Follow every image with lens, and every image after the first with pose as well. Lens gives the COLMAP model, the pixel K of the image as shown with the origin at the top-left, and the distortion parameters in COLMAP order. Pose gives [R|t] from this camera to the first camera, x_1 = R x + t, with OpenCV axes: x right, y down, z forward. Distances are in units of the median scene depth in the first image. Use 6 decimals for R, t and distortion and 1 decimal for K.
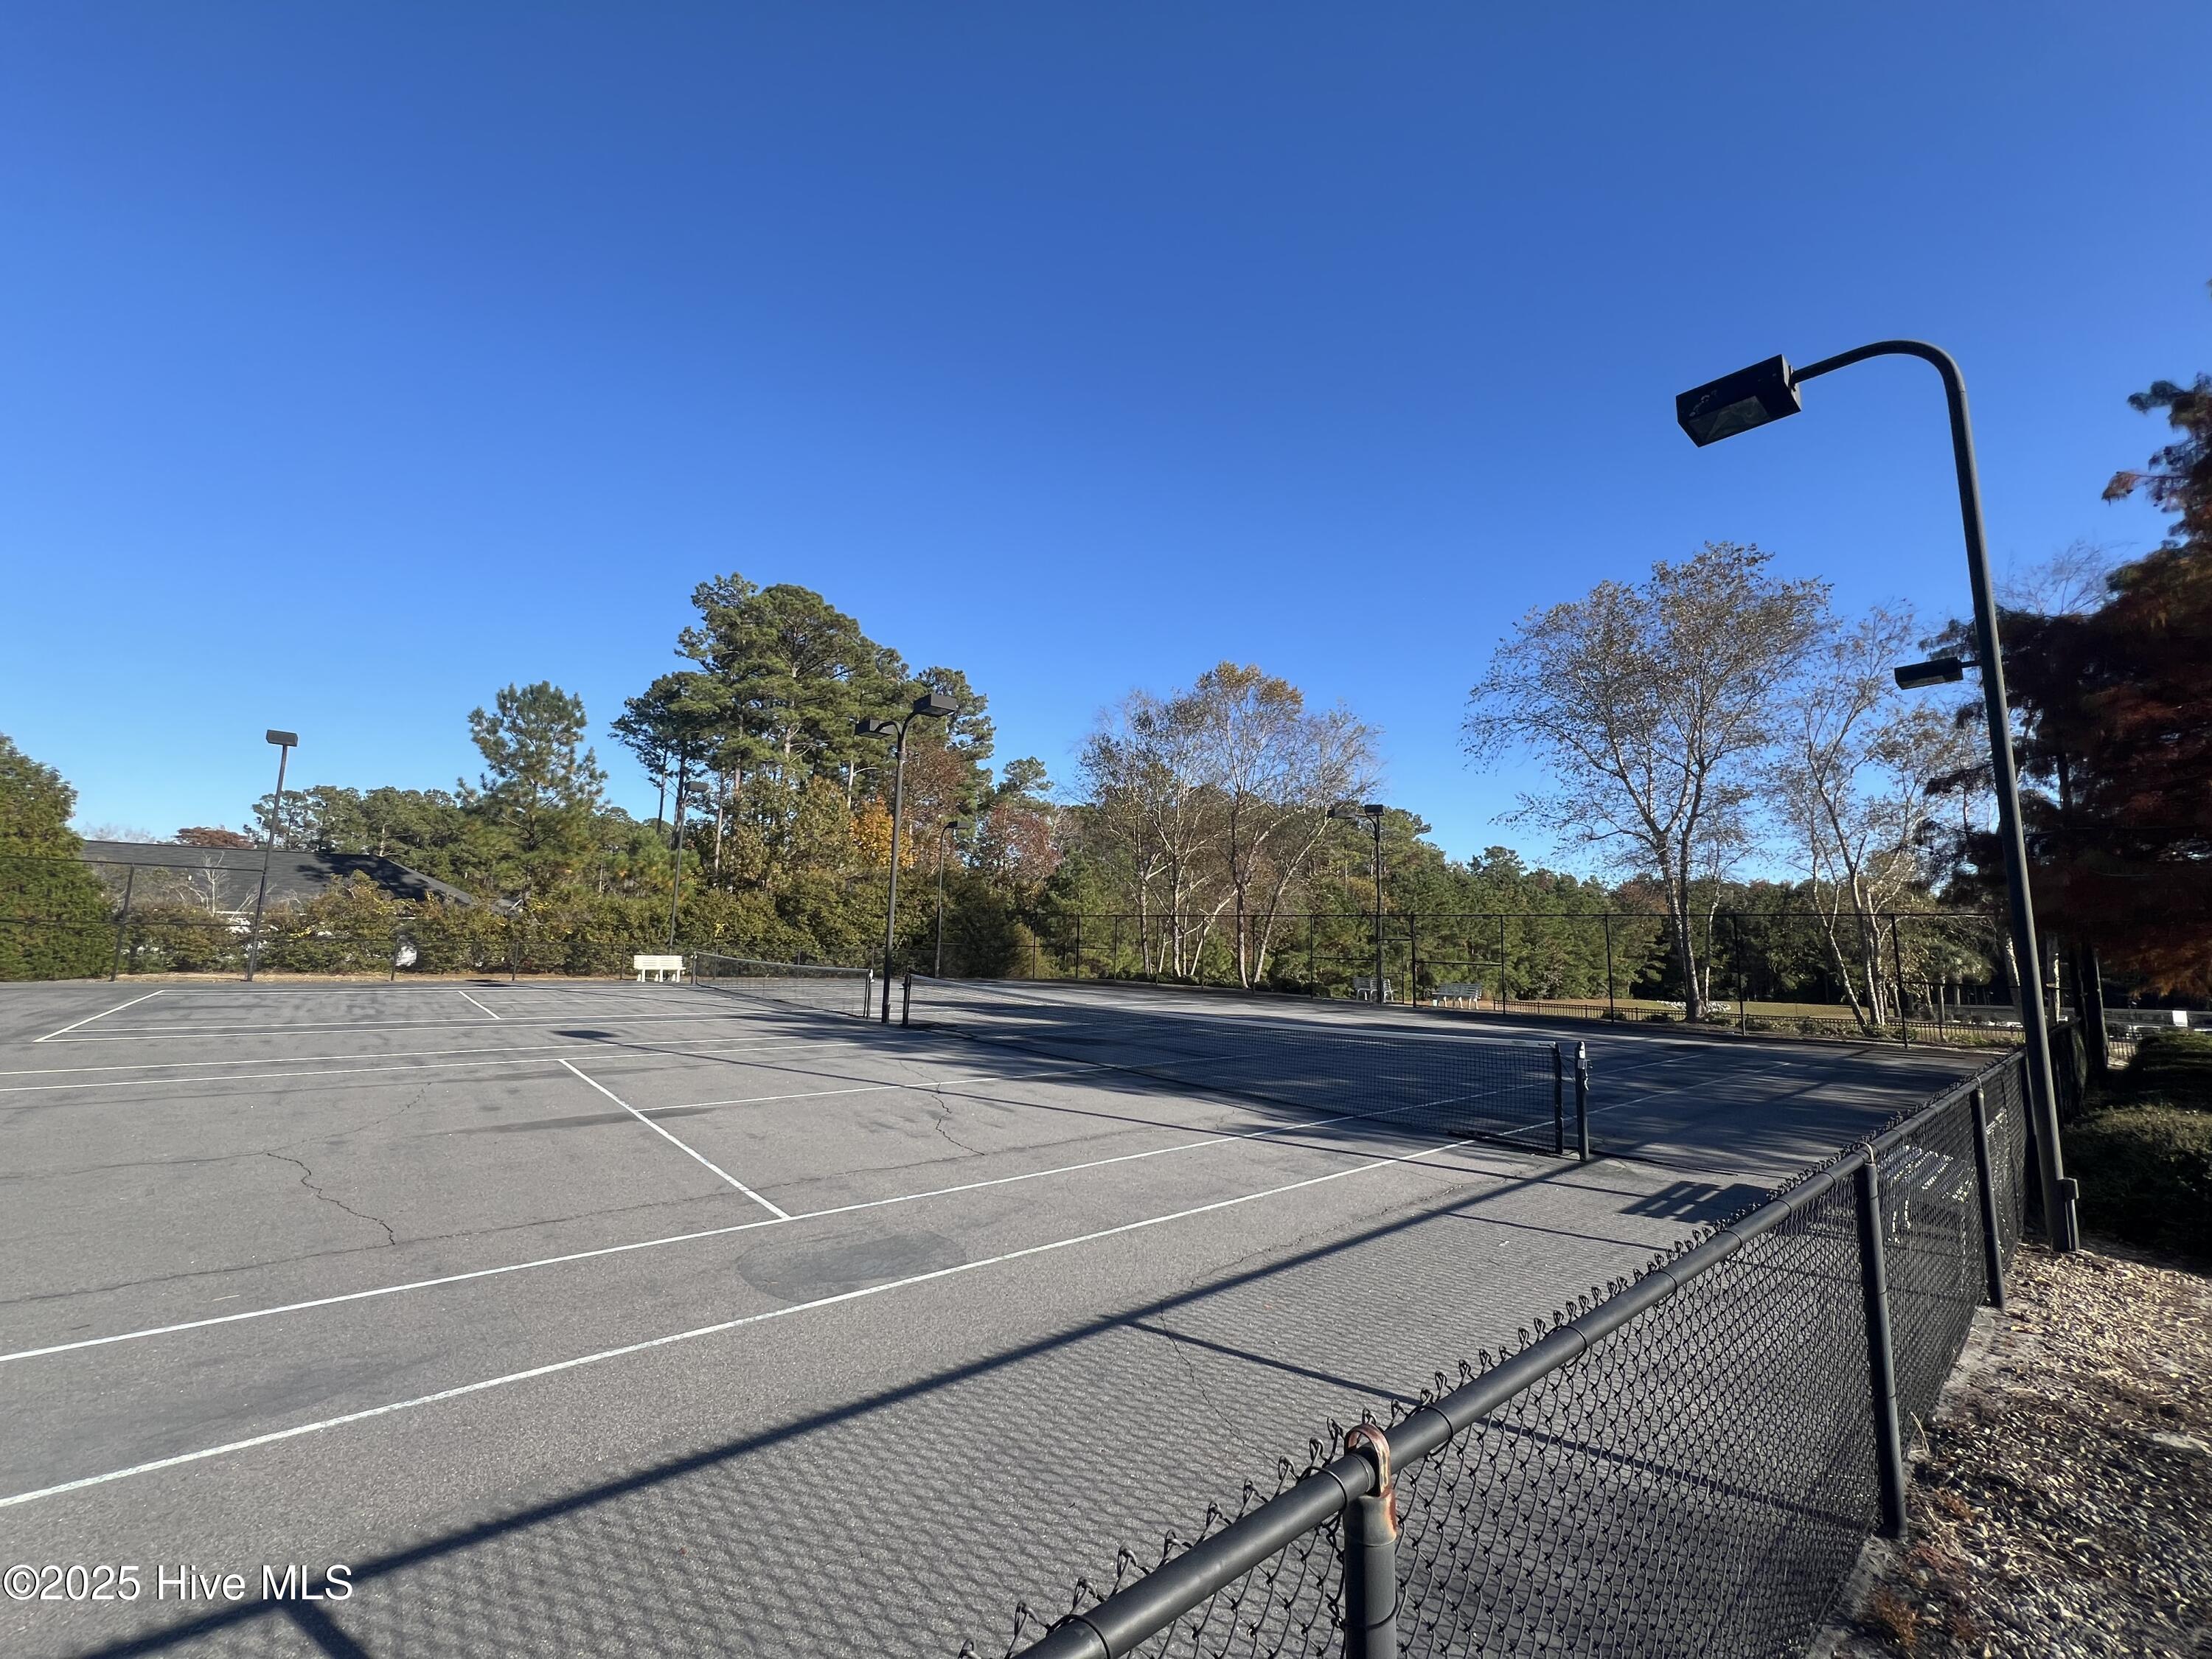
lens RADIAL K [[888.0, 0, 1109.1], [0, 888.0, 831.7], [0, 0, 1]] dist [-0.002301, 0.001038]
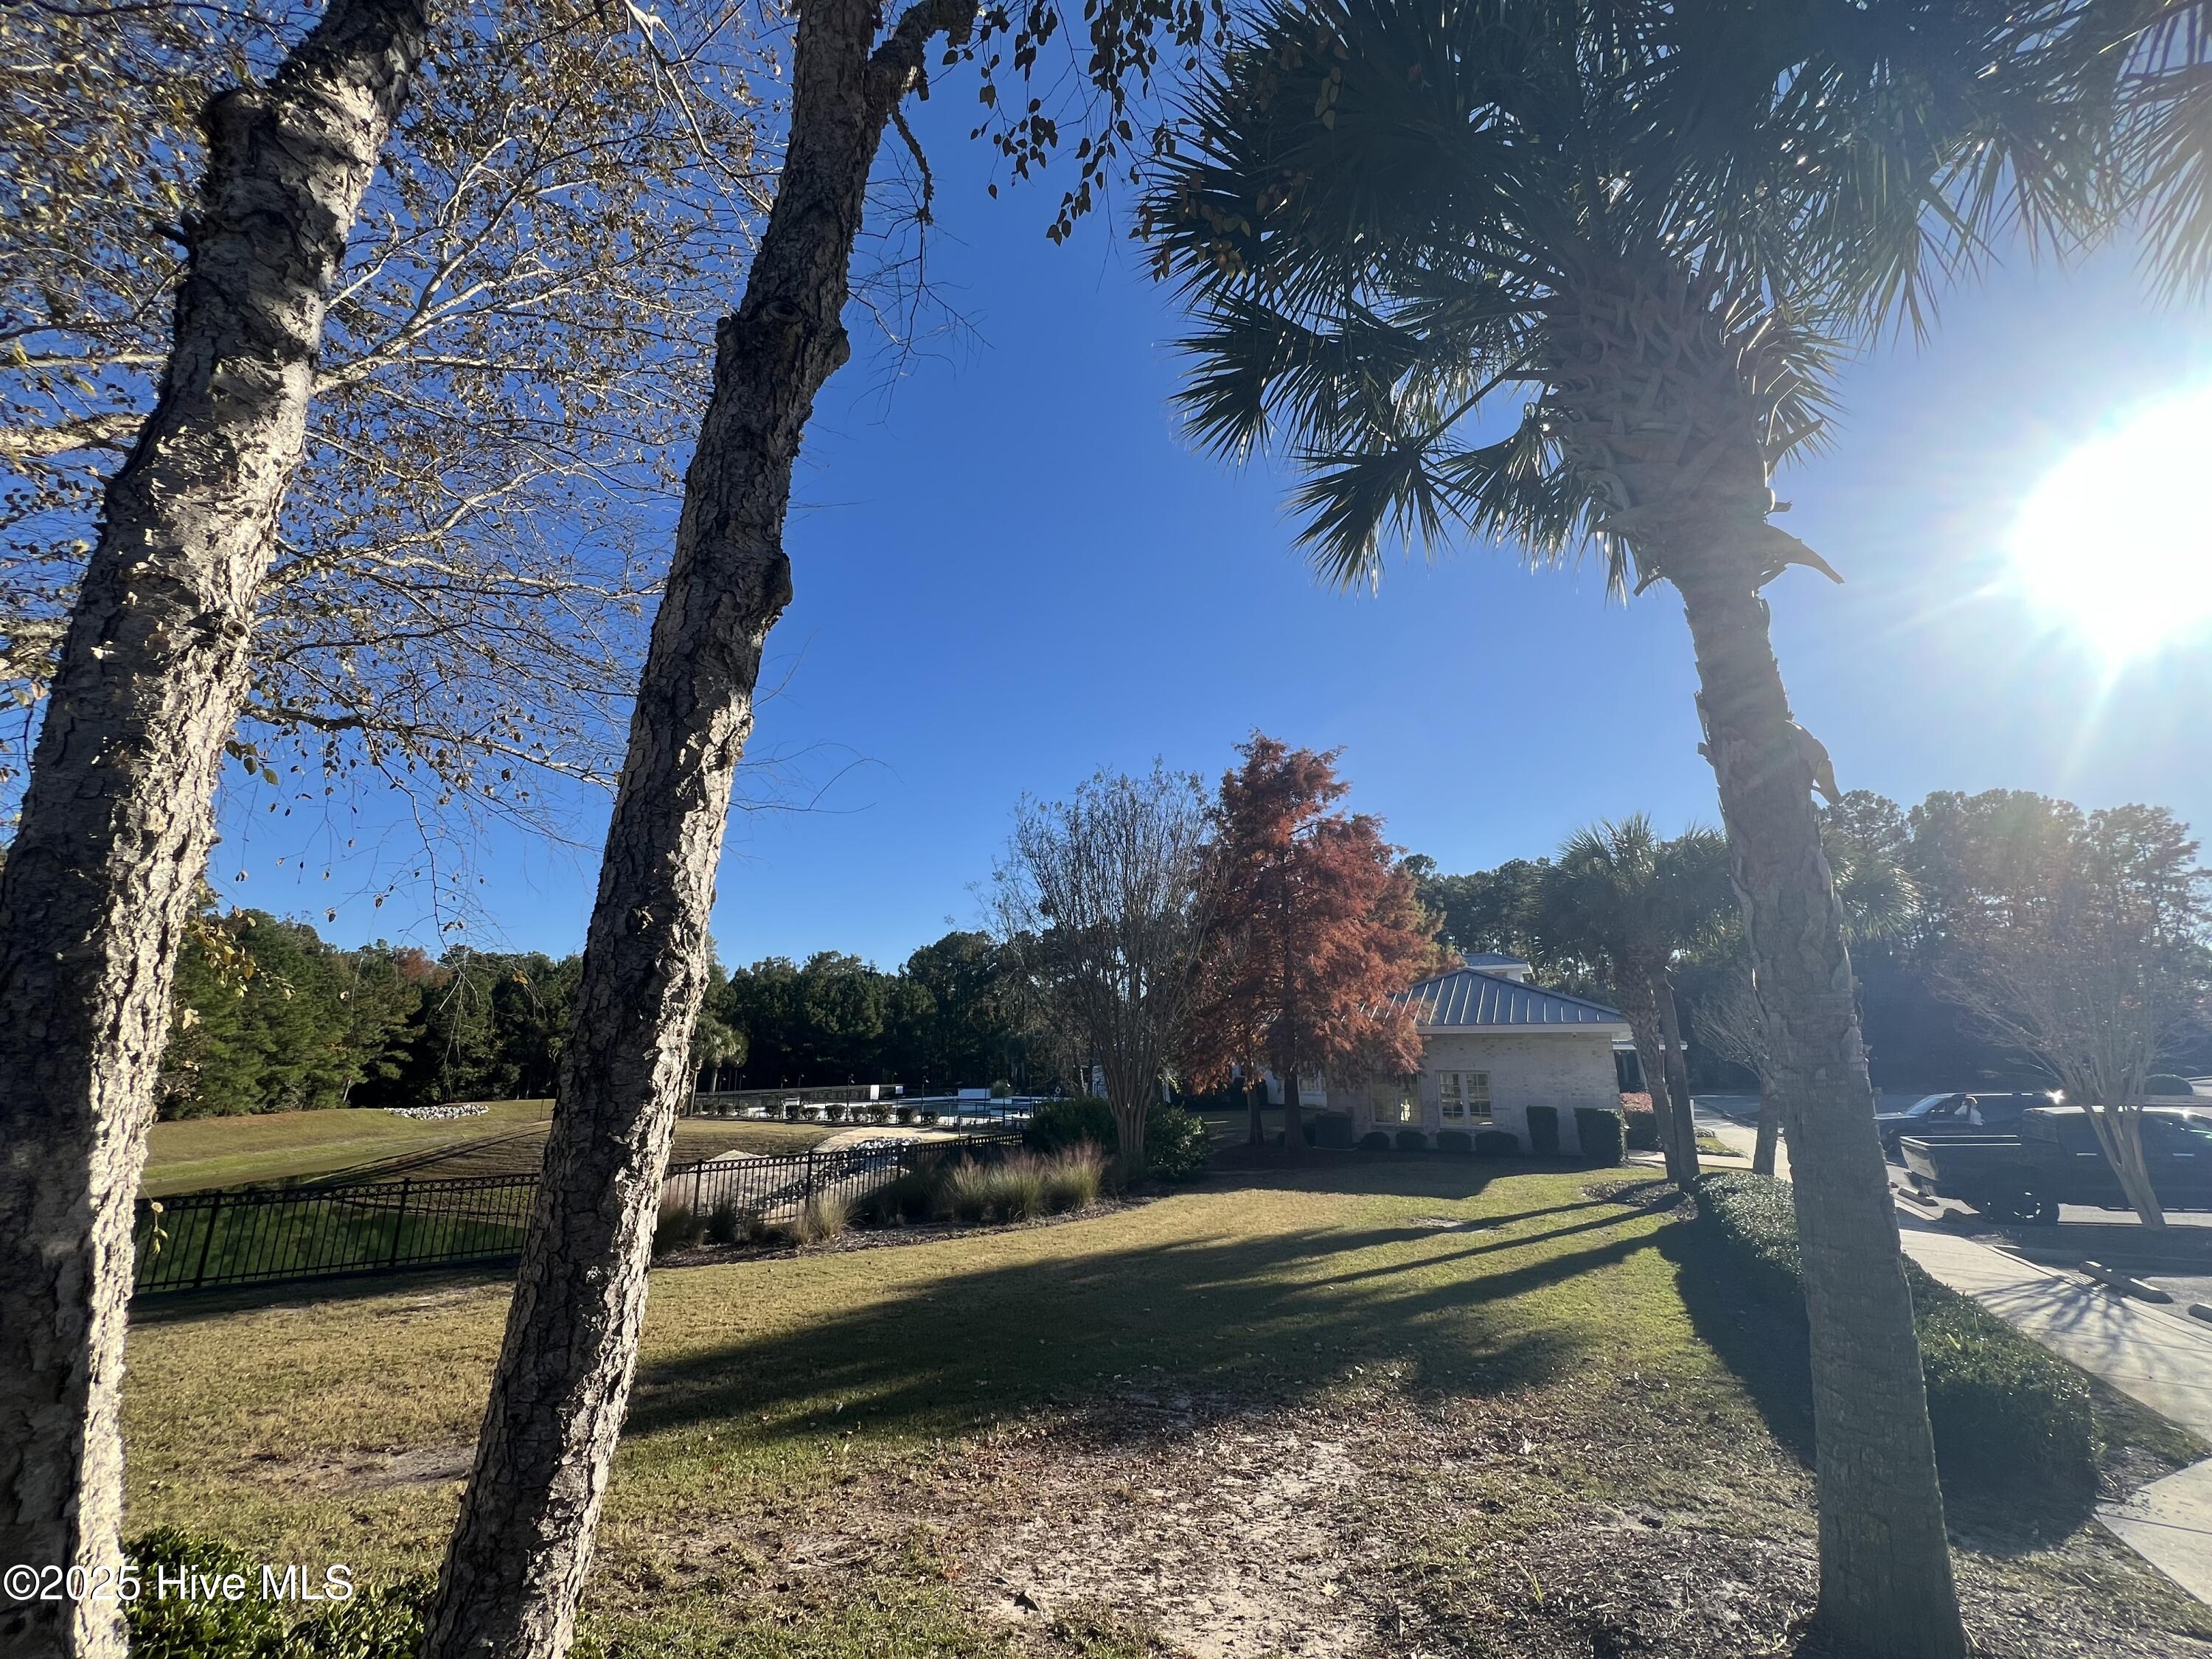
lens RADIAL K [[888.0, 0, 1105.3], [0, 888.0, 829.8], [0, 0, 1]] dist [-0.002301, 0.001038]
pose [[0.426356, 0.197989, 0.882622, 0.193590], [-0.106557, 0.979951, -0.168349, 0.030704], [-0.898258, -0.022273, 0.438905, 0.176595]]
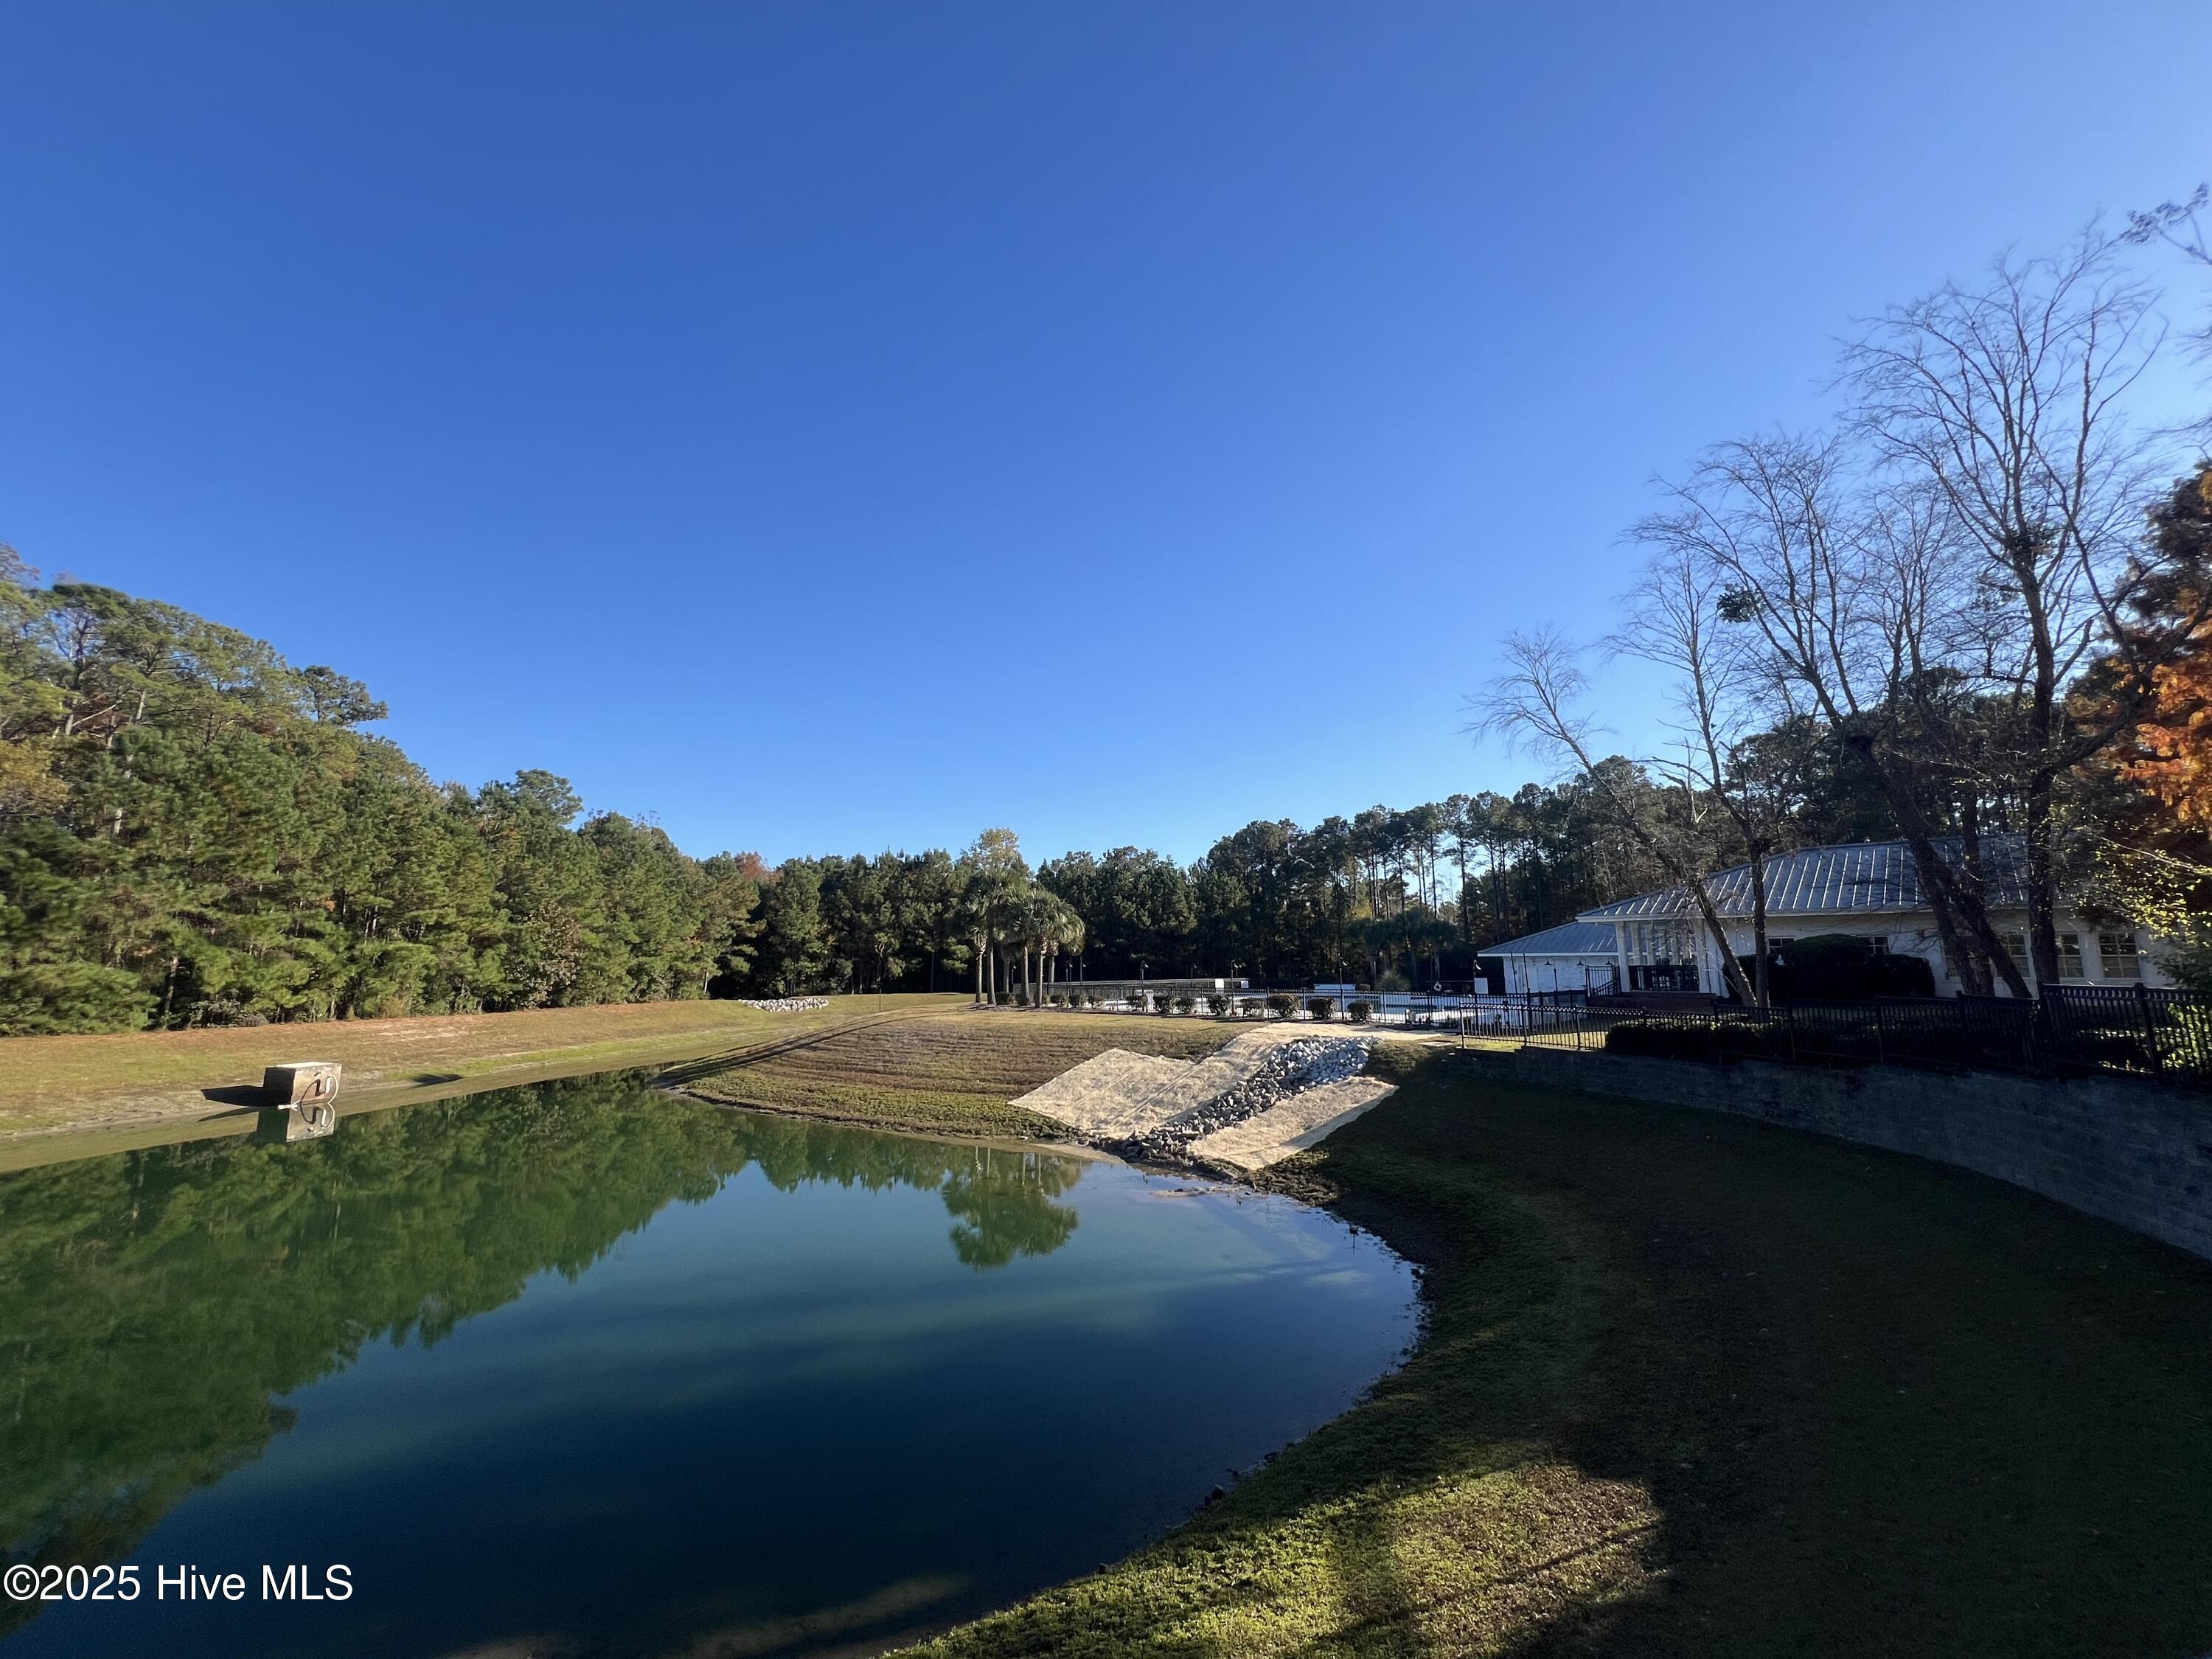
lens RADIAL K [[888.0, 0, 1103.9], [0, 888.0, 829.7], [0, 0, 1]] dist [-0.002301, 0.001038]
pose [[0.666175, 0.085308, 0.740900, 0.270310], [-0.077808, 0.995965, -0.044715, 0.062445], [-0.741725, -0.027860, 0.670125, 0.303252]]
